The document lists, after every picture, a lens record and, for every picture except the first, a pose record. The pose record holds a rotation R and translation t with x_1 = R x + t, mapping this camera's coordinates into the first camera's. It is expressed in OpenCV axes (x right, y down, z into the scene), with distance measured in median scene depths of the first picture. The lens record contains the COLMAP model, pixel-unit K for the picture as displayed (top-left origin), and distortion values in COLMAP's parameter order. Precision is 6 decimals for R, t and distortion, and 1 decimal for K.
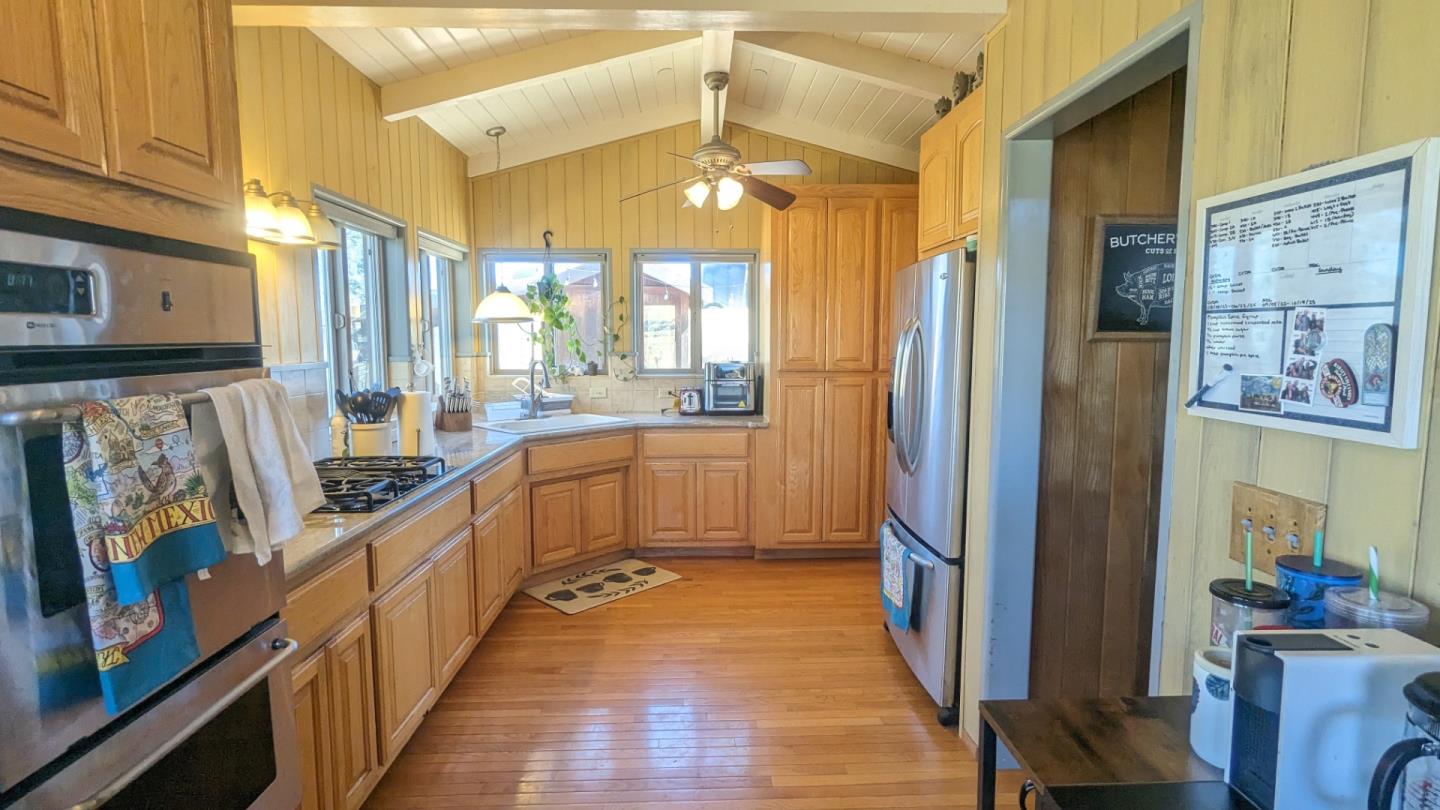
lens RADIAL K [[693.1, 0, 714.2], [0, 693.1, 384.5], [0, 0, 1]] dist [0.001518, 0.000217]
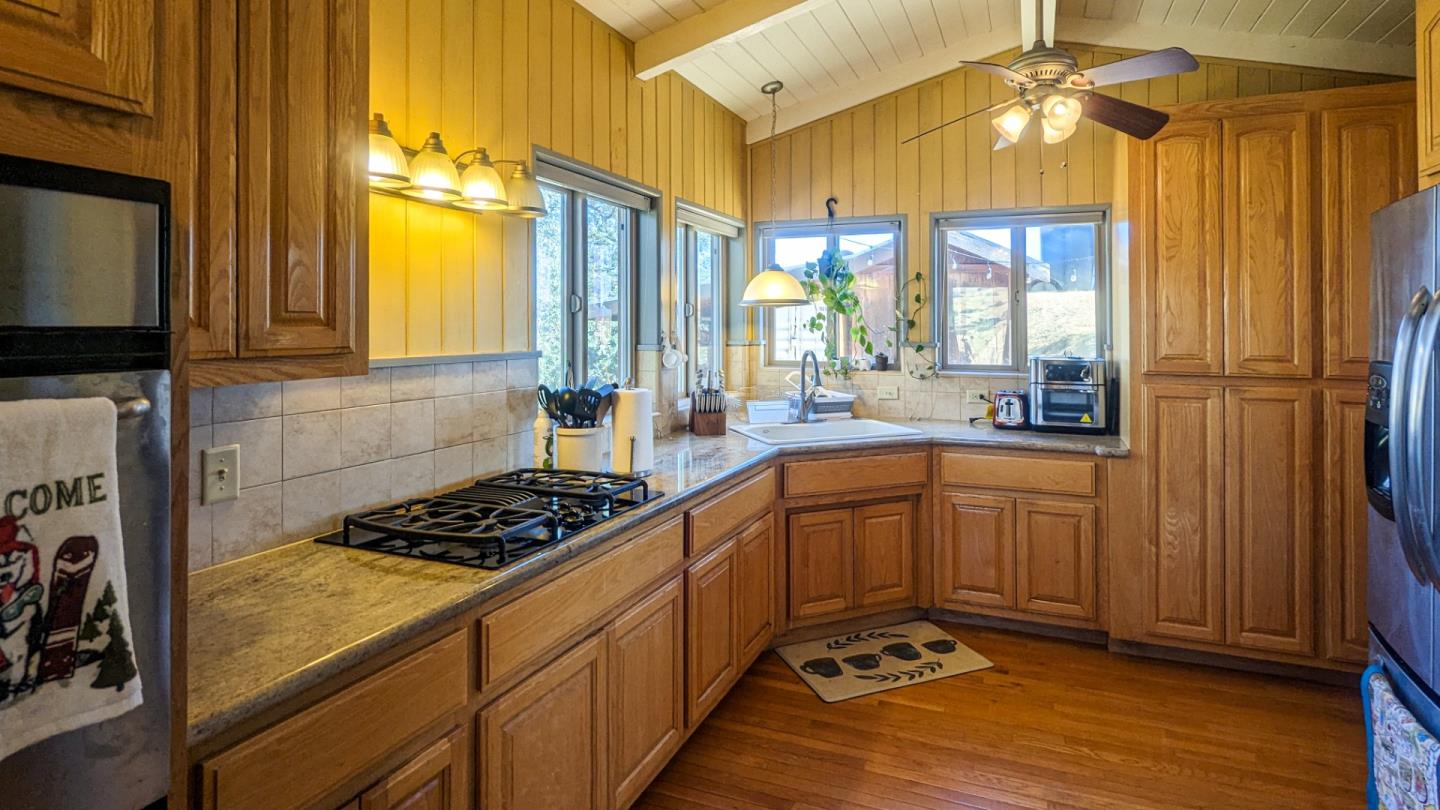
lens RADIAL K [[712.3, 0, 759.6], [0, 712.3, 304.6], [0, 0, 1]] dist [0.004523, -0.000532]
pose [[0.921410, -0.006550, -0.388536, 0.017654], [-0.030551, 0.995542, -0.089232, -0.013158], [0.387388, 0.094090, 0.917103, 0.203467]]
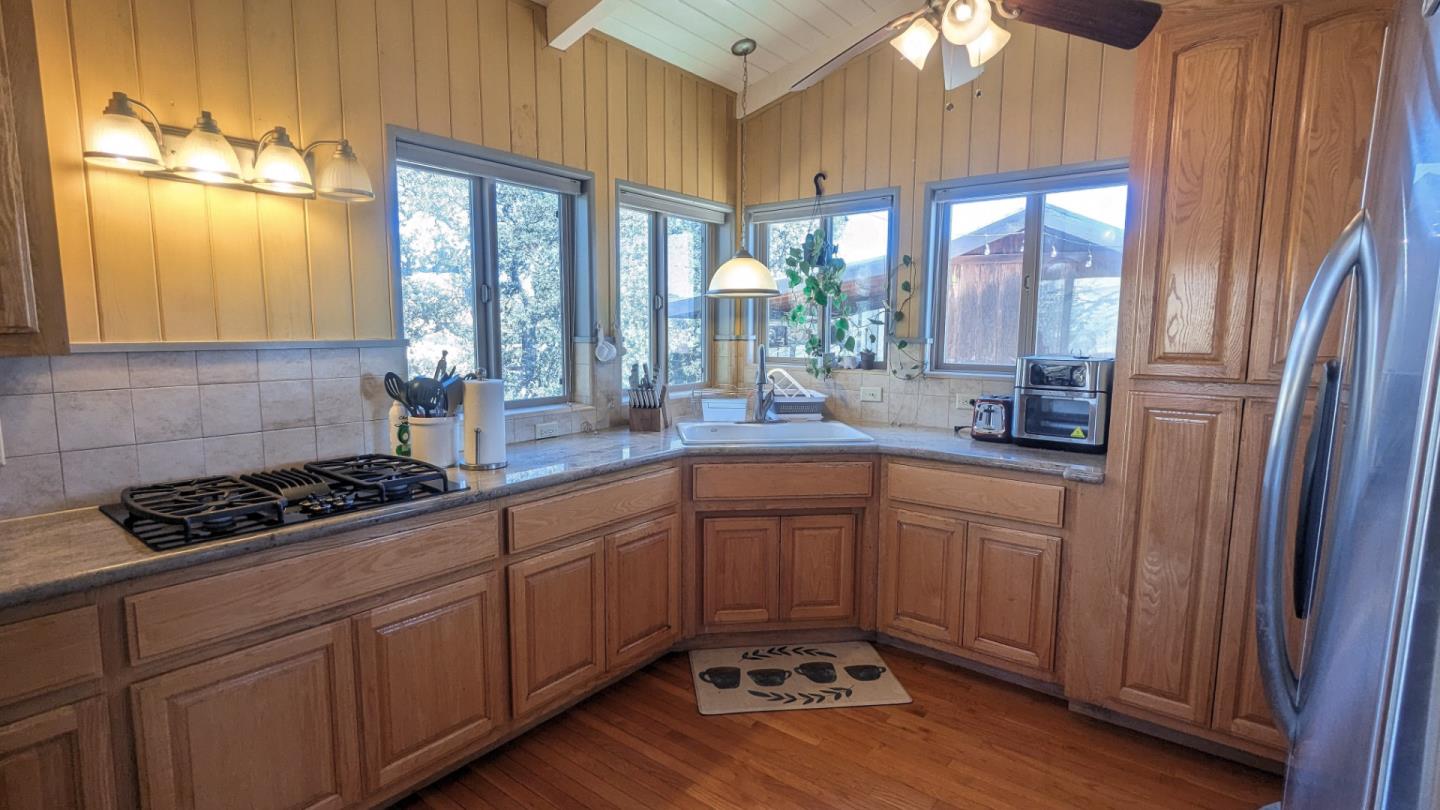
lens RADIAL K [[679.1, 0, 721.8], [0, 679.1, 396.9], [0, 0, 1]] dist [-0.001294, 0.001254]
pose [[0.765241, 0.072638, -0.639633, 0.182006], [-0.048725, 0.997299, 0.054962, -0.018365], [0.641897, -0.010893, 0.766713, 0.412810]]
